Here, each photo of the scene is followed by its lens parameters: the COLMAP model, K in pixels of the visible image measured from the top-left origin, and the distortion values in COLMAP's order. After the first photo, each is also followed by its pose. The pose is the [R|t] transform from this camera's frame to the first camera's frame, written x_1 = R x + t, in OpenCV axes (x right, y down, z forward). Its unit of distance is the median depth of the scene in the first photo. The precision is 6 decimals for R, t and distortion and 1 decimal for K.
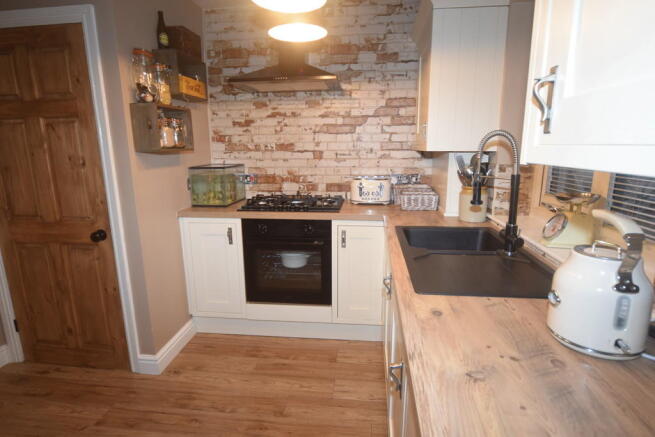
lens RADIAL K [[348.3, 0, 327.2], [0, 348.3, 216.9], [0, 0, 1]] dist [-0.012718, -0.002356]
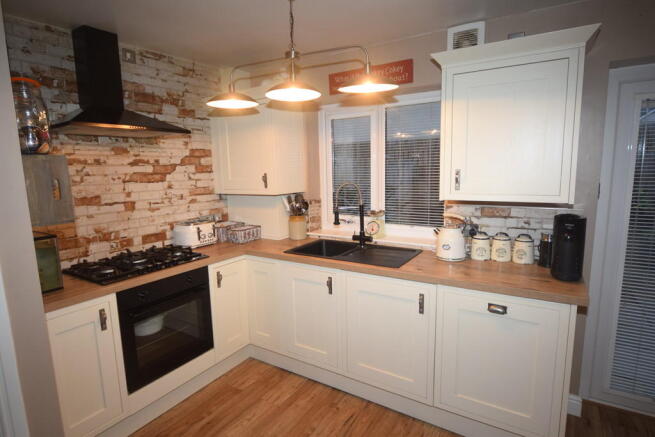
lens RADIAL K [[348.3, 0, 328.8], [0, 348.3, 218.2], [0, 0, 1]] dist [-0.012718, -0.002356]
pose [[0.436713, -0.130910, 0.890025, -0.625896], [0.203118, 0.978156, 0.044208, -0.085768], [-0.876370, 0.161474, 0.453764, 0.151900]]
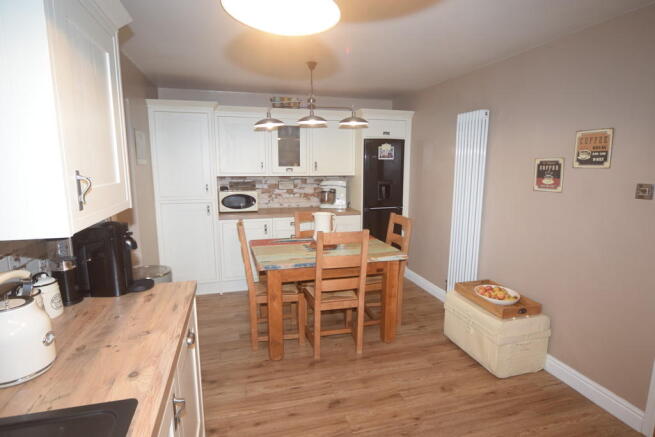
lens RADIAL K [[348.3, 0, 327.2], [0, 348.3, 217.8], [0, 0, 1]] dist [-0.012718, -0.002356]
pose [[-0.928068, 0.066197, -0.366479, 0.040979], [-0.072268, 0.933357, 0.351600, -0.200088], [0.365331, 0.352794, -0.861435, 0.663417]]
